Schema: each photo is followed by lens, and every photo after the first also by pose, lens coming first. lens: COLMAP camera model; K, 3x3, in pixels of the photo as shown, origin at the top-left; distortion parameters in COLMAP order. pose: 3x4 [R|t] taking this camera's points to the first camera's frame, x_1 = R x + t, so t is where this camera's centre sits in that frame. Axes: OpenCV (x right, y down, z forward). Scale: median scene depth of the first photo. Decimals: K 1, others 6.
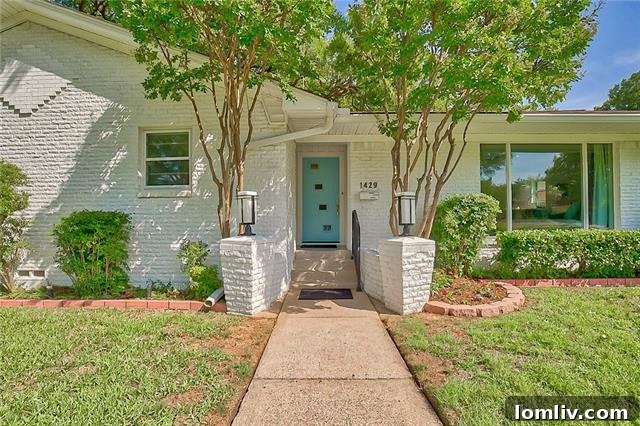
lens RADIAL K [[296.4, 0, 319.5], [0, 296.4, 215.7], [0, 0, 1]] dist [0.002334, 0.000093]
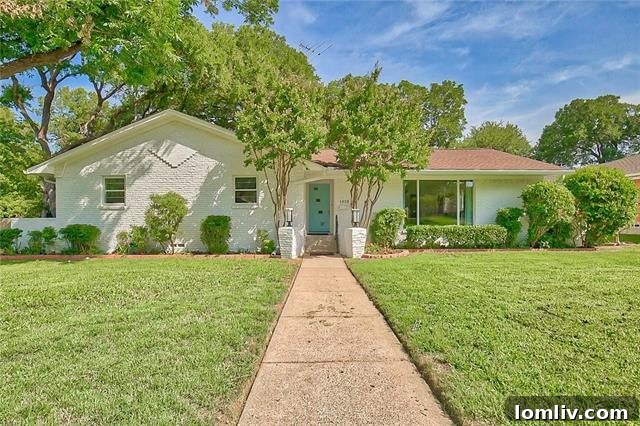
lens RADIAL K [[296.4, 0, 319.5], [0, 296.4, 215.7], [0, 0, 1]] dist [0.002334, 0.000093]
pose [[0.999915, 0.005295, 0.011922, -0.022152], [-0.005419, 0.999931, 0.010434, -0.037895], [-0.011866, -0.010498, 0.999874, -1.115086]]
